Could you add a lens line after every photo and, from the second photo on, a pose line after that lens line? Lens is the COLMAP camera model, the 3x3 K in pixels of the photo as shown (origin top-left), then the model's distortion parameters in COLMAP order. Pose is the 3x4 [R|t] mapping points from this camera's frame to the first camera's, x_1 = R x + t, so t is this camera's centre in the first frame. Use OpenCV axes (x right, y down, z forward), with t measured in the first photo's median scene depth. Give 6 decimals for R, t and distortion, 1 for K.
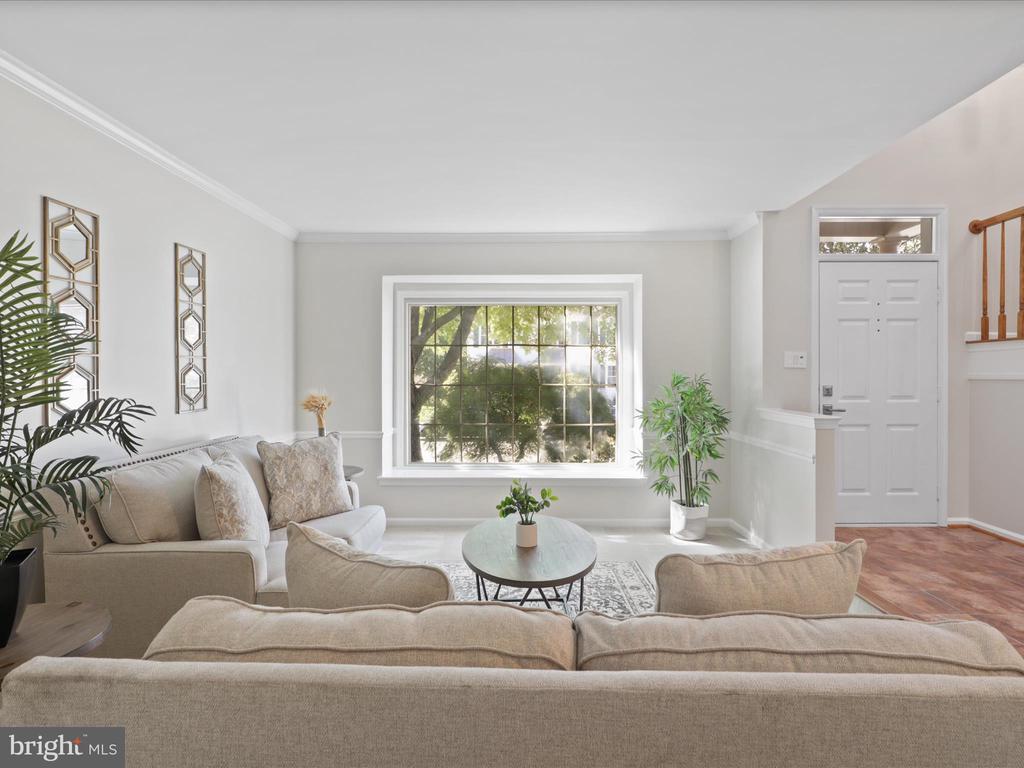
lens RADIAL K [[582.5, 0, 518.2], [0, 582.5, 374.5], [0, 0, 1]] dist [-0.024976, 0.025822]
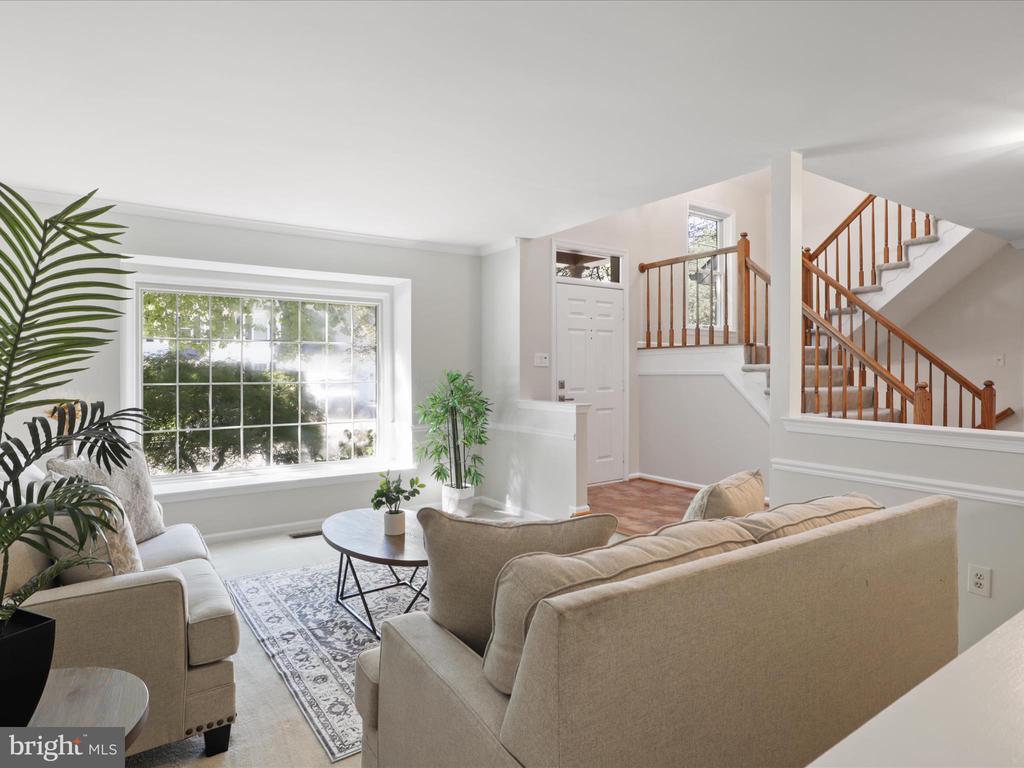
lens RADIAL K [[582.5, 0, 518.2], [0, 582.5, 374.5], [0, 0, 1]] dist [-0.024976, 0.025822]
pose [[0.818900, -0.005097, 0.573914, -0.284867], [0.004105, 0.999987, 0.003024, 0.002095], [-0.573922, -0.000120, 0.818910, 0.006022]]
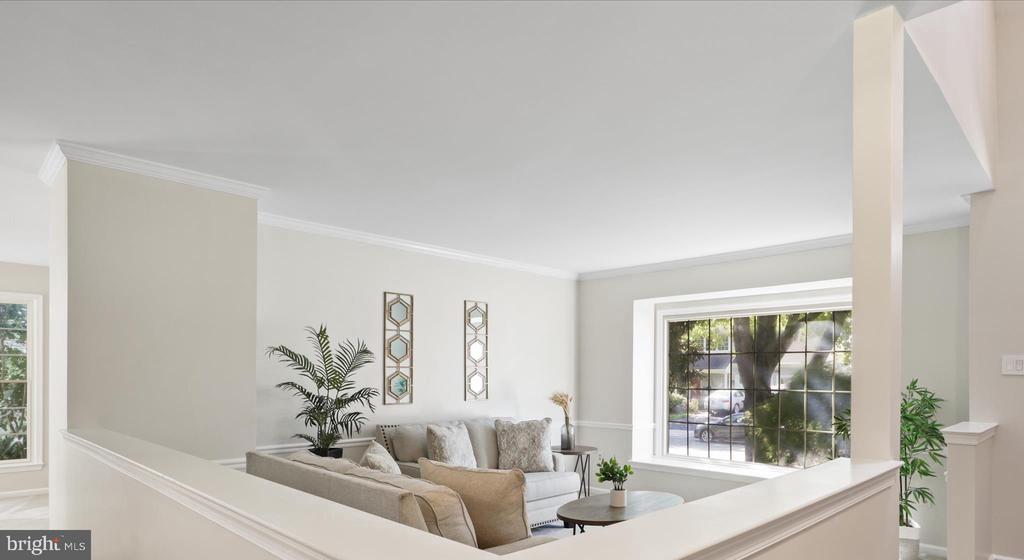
lens RADIAL K [[595.7, 0, 517.1], [0, 595.7, 376.4], [0, 0, 1]] dist [-0.002936, -0.000380]
pose [[0.709514, 0.004347, -0.704678, 0.575458], [-0.008860, 0.999957, -0.002753, -0.000615], [0.704635, 0.008197, 0.709522, -0.101377]]
